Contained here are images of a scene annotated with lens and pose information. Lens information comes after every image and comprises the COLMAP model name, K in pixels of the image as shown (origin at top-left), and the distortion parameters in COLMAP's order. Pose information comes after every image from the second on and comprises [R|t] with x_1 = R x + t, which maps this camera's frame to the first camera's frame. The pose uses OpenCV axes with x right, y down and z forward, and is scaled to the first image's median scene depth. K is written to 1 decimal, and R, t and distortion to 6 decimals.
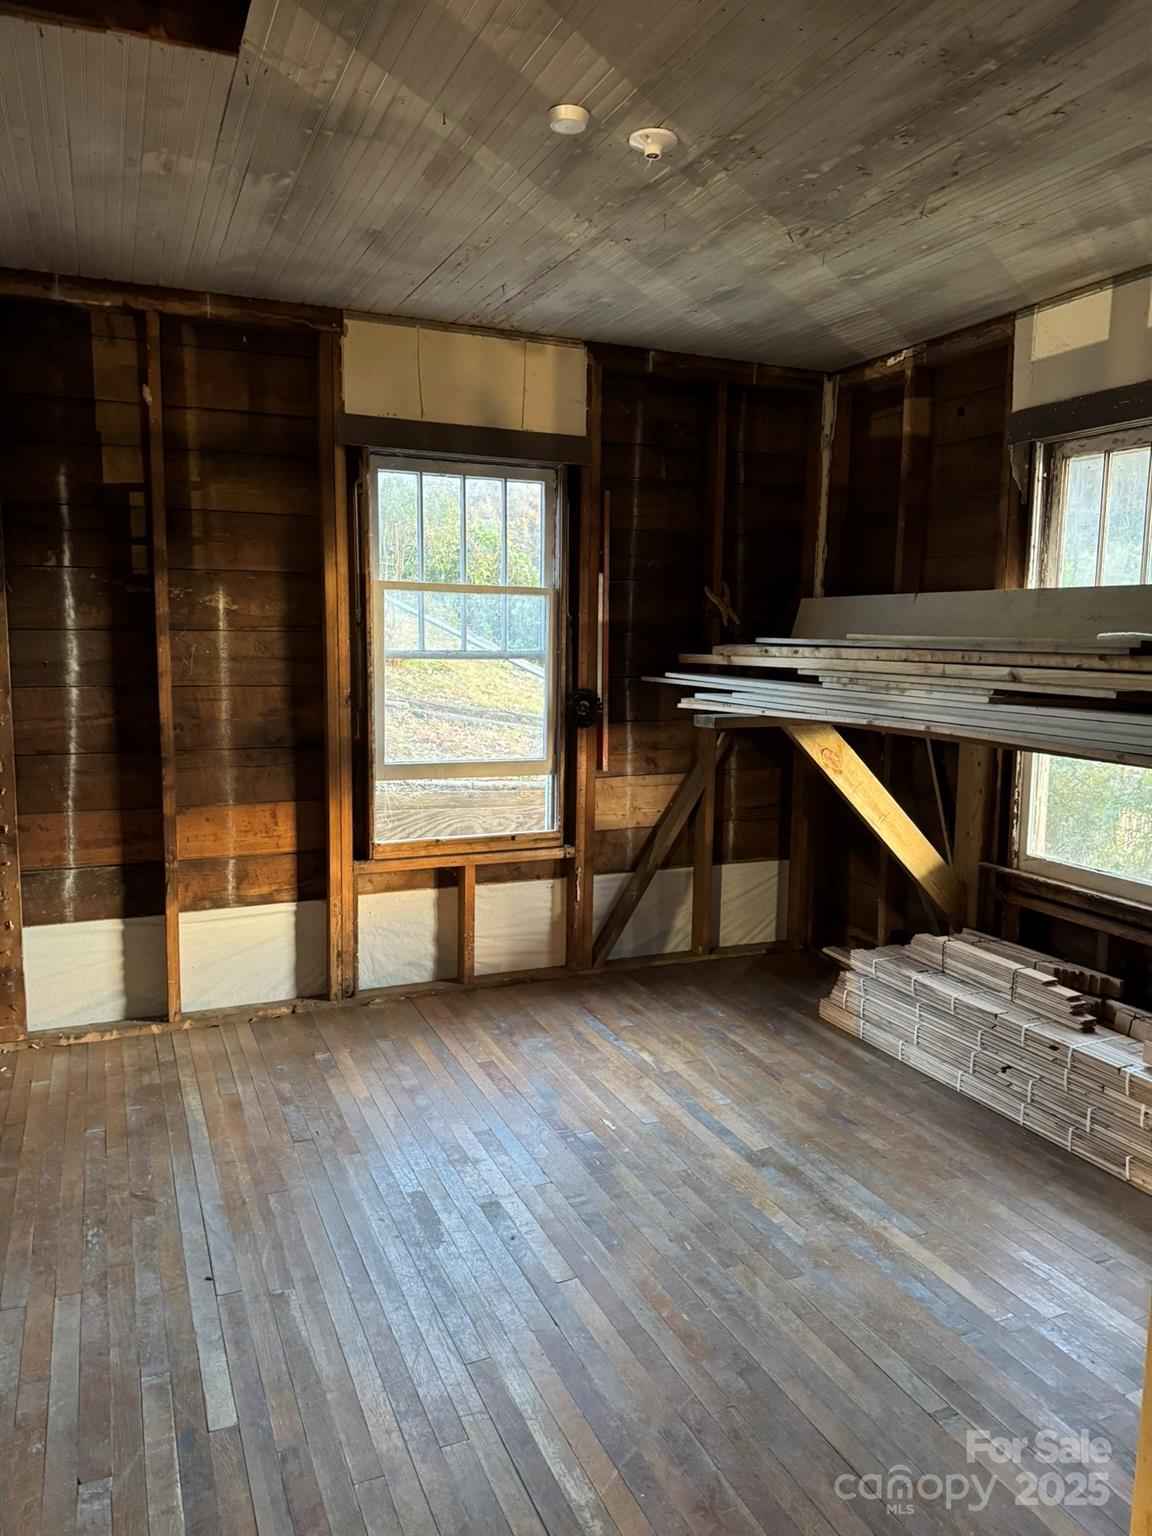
lens RADIAL K [[1091.7, 0, 574.3], [0, 1091.7, 764.6], [0, 0, 1]] dist [0.013545, -0.004047]
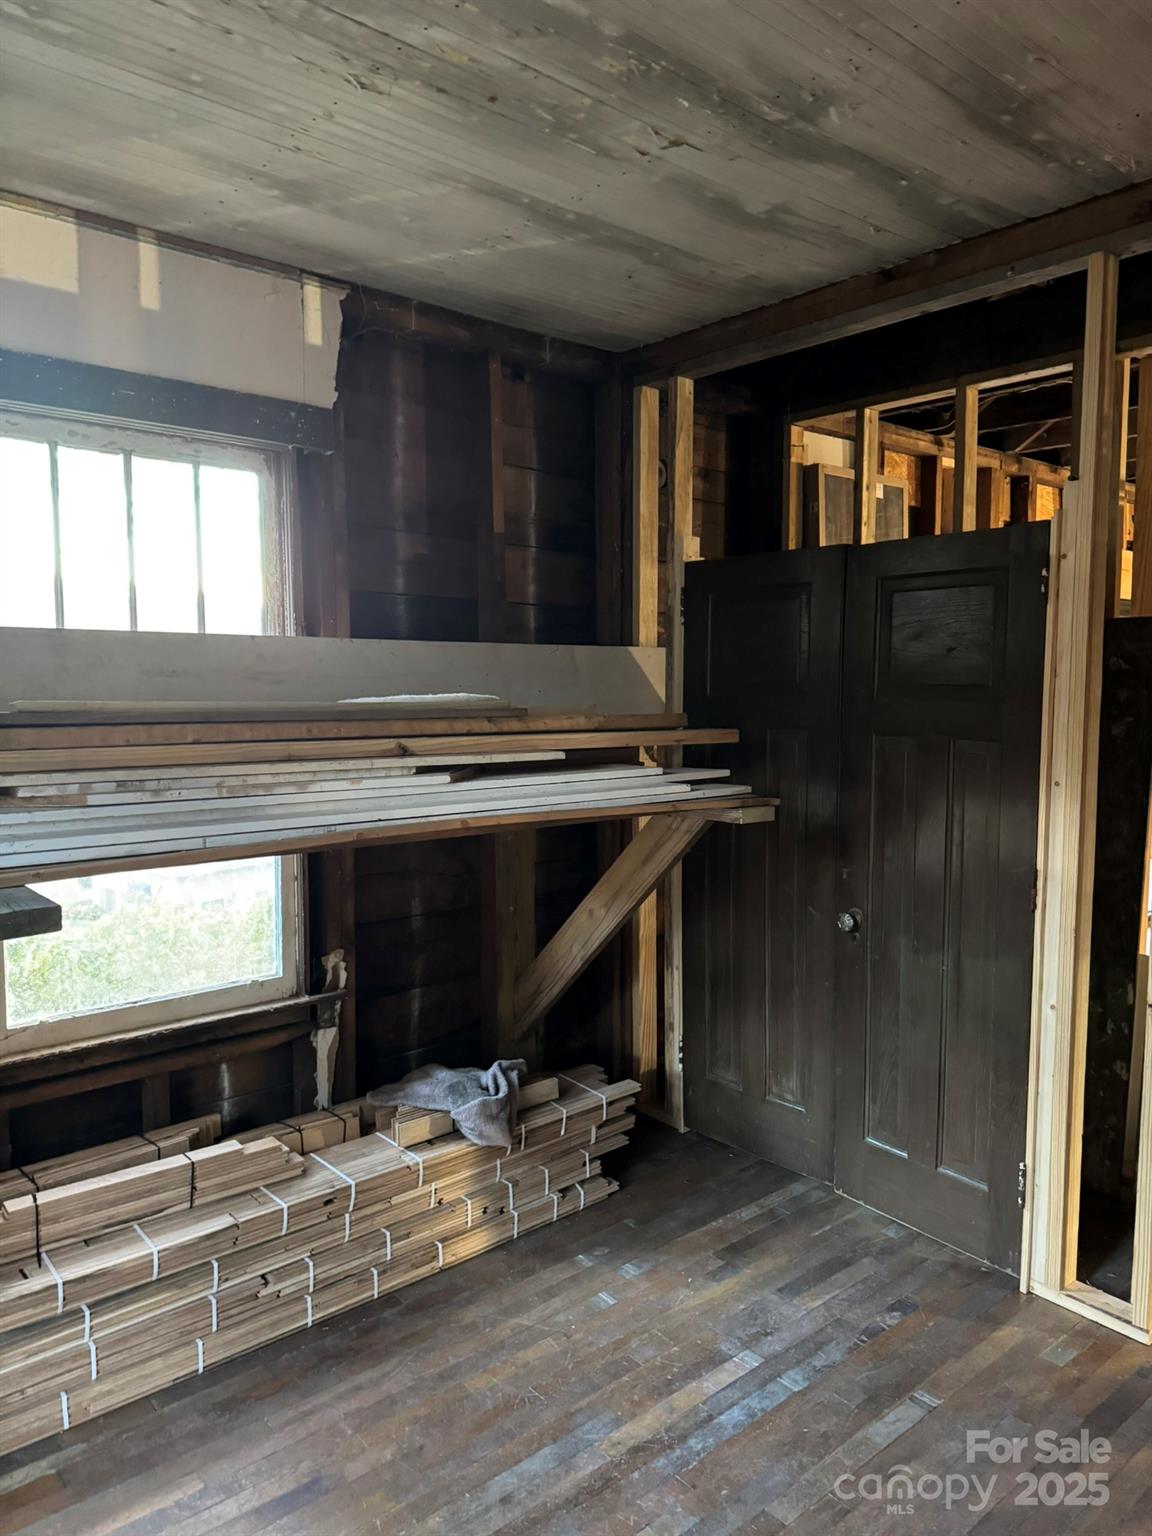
lens RADIAL K [[1091.7, 0, 574.1], [0, 1091.7, 772.5], [0, 0, 1]] dist [0.013545, -0.004047]
pose [[-0.292675, -0.086808, 0.952263, -0.352829], [0.116141, 0.985270, 0.125513, -0.133011], [-0.949133, 0.147331, -0.278282, 0.986870]]
